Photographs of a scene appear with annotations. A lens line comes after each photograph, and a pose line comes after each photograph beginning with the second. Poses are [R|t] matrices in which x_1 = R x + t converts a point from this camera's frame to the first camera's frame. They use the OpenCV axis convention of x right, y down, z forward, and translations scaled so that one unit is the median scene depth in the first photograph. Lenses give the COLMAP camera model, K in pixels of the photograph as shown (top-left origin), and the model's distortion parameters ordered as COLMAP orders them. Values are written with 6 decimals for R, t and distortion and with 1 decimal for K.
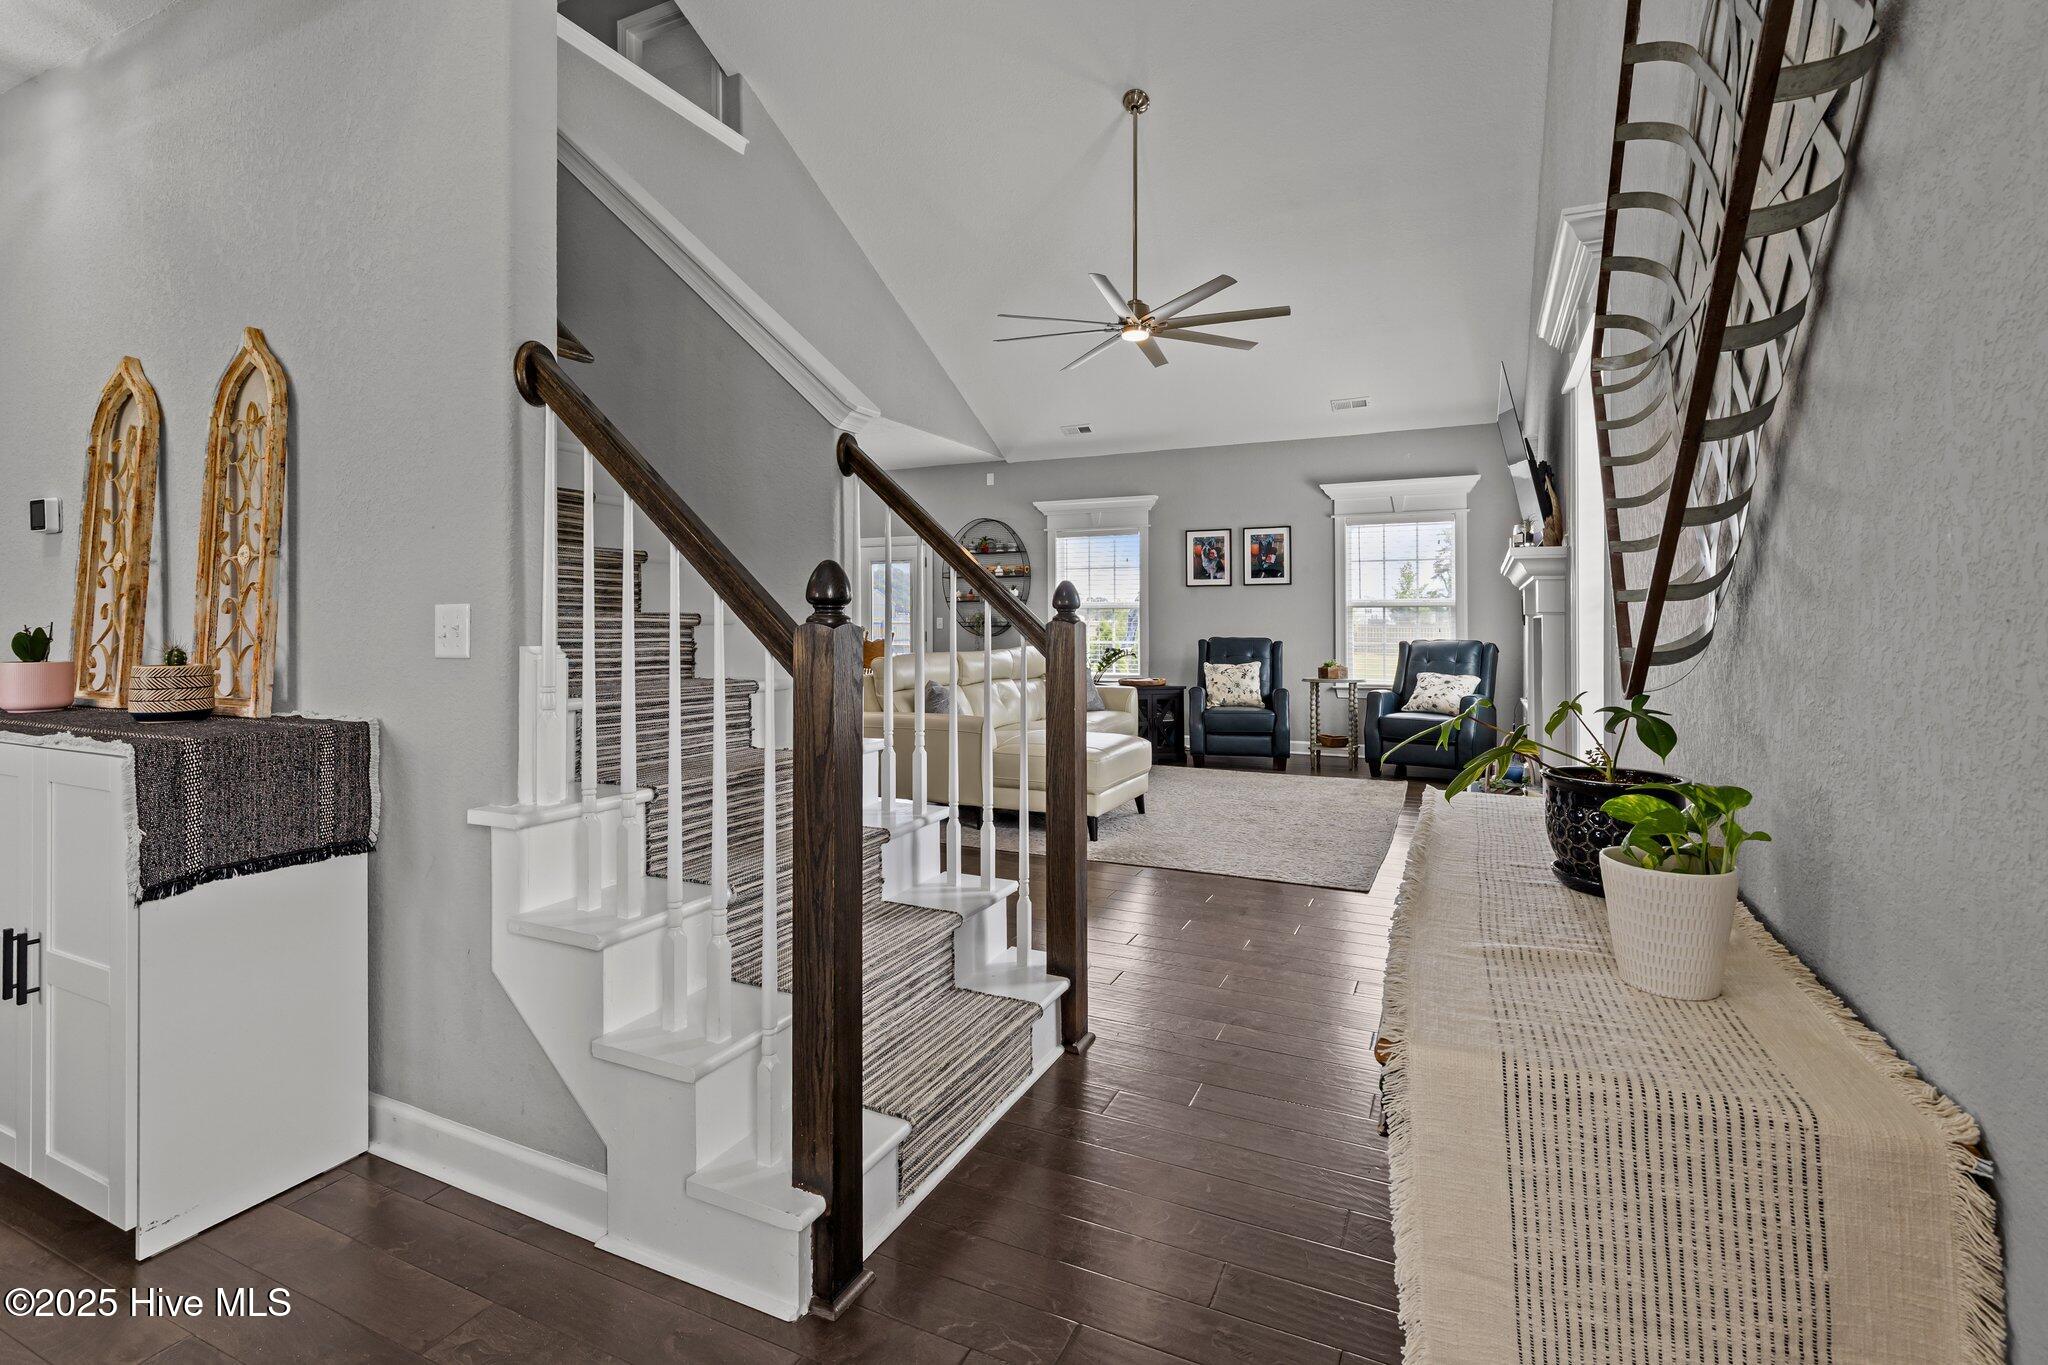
lens RADIAL K [[942.7, 0, 1028.4], [0, 942.7, 611.2], [0, 0, 1]] dist [-0.002284, -0.000111]
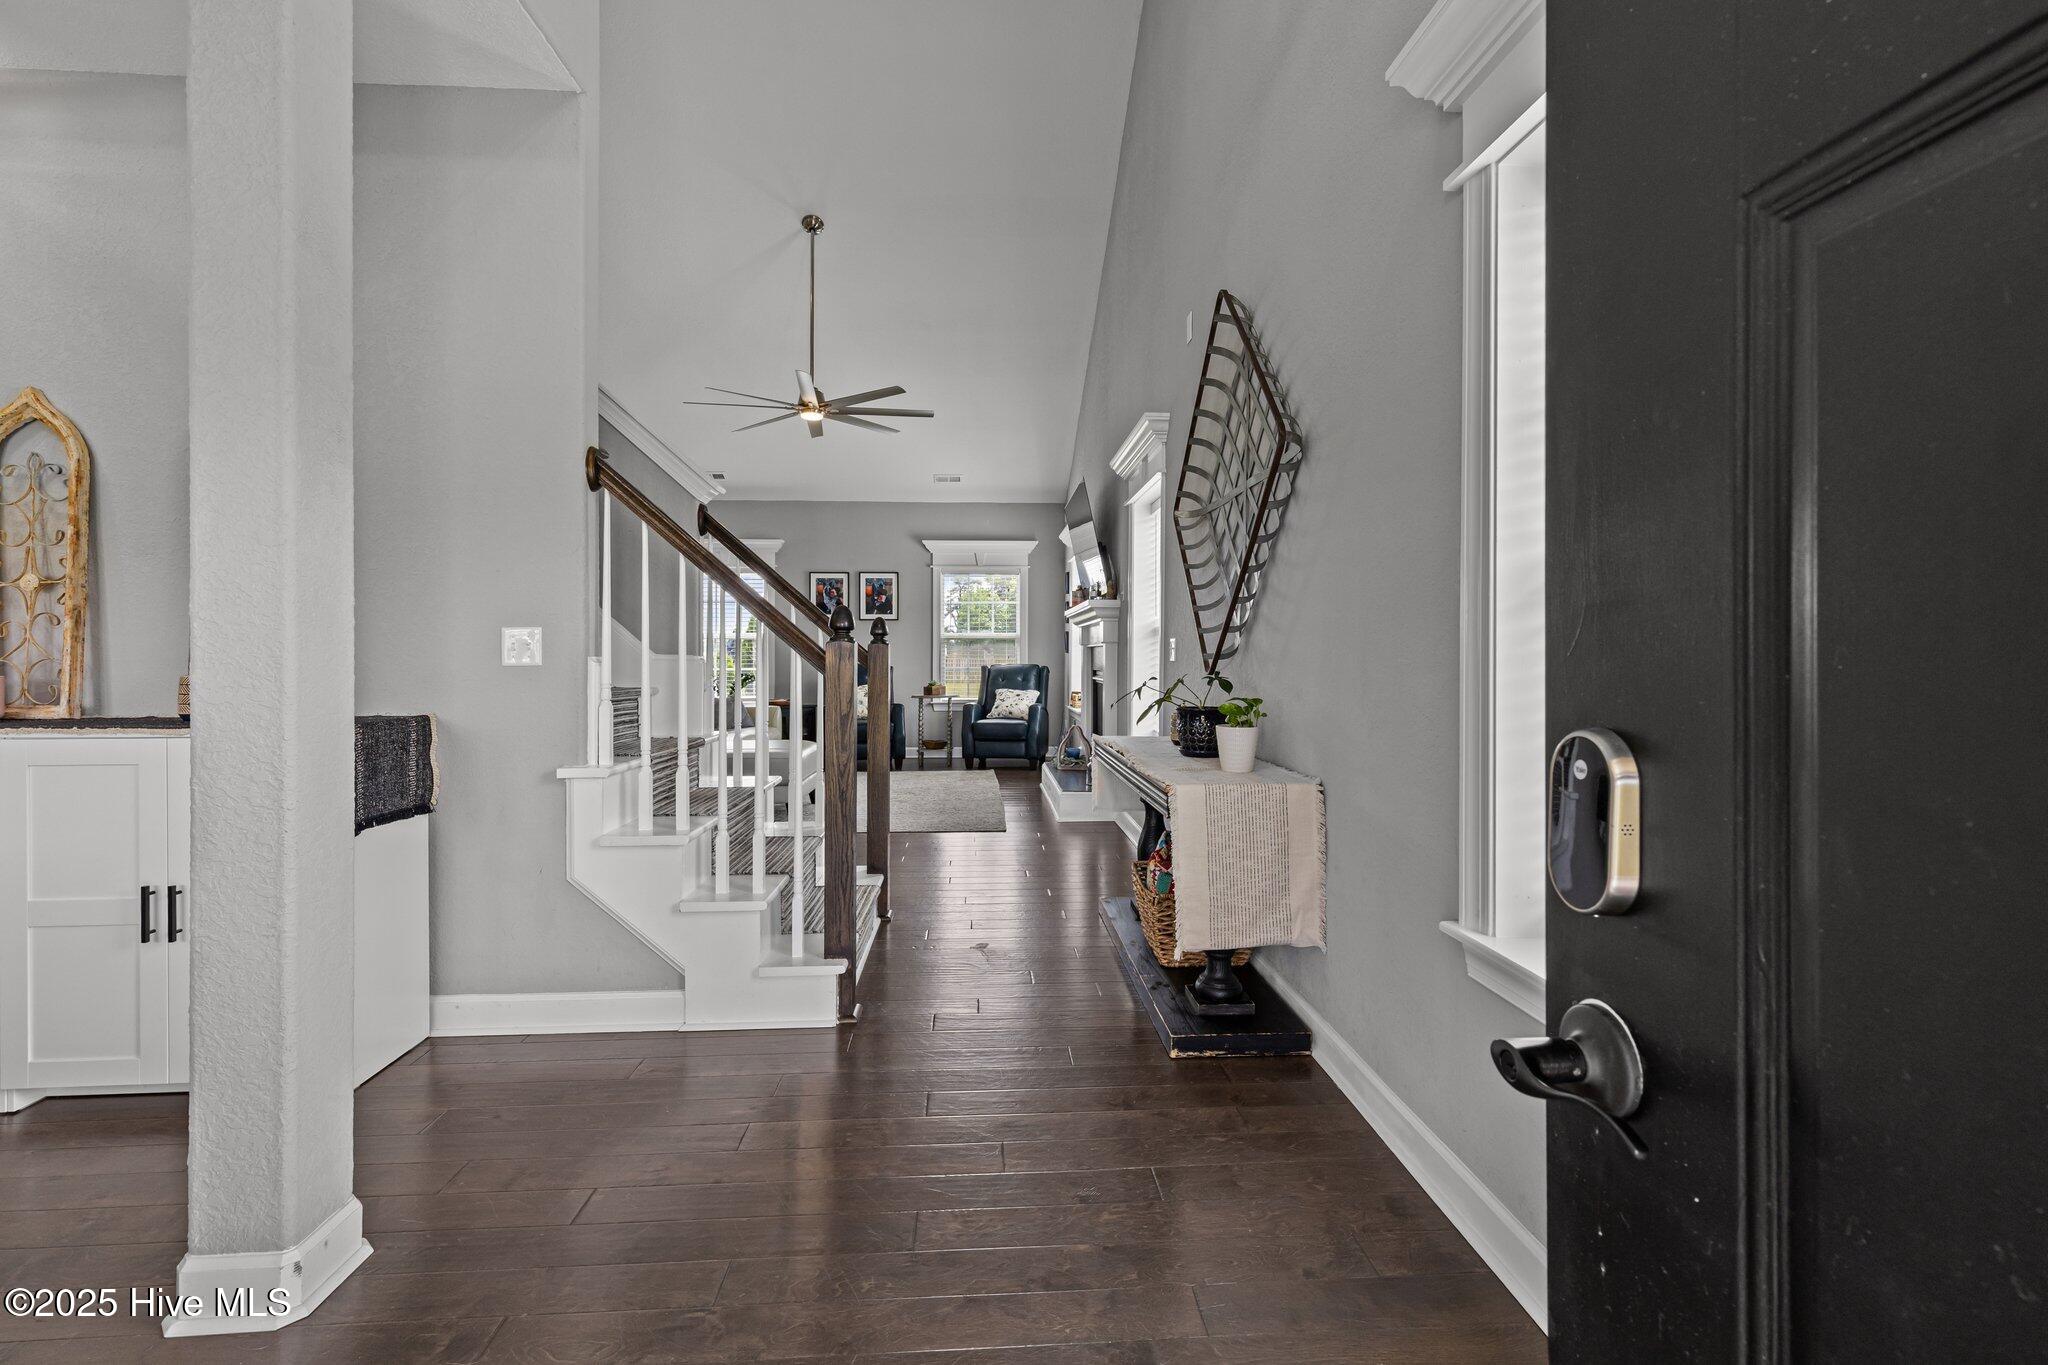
lens RADIAL K [[917.0, 0, 1032.6], [0, 917.0, 665.9], [0, 0, 1]] dist [0.000779, -0.000197]
pose [[0.877204, -0.005325, 0.480089, -0.269747], [-0.006155, 0.999732, 0.022335, 0.006946], [-0.480079, -0.022548, 0.876935, -0.253122]]
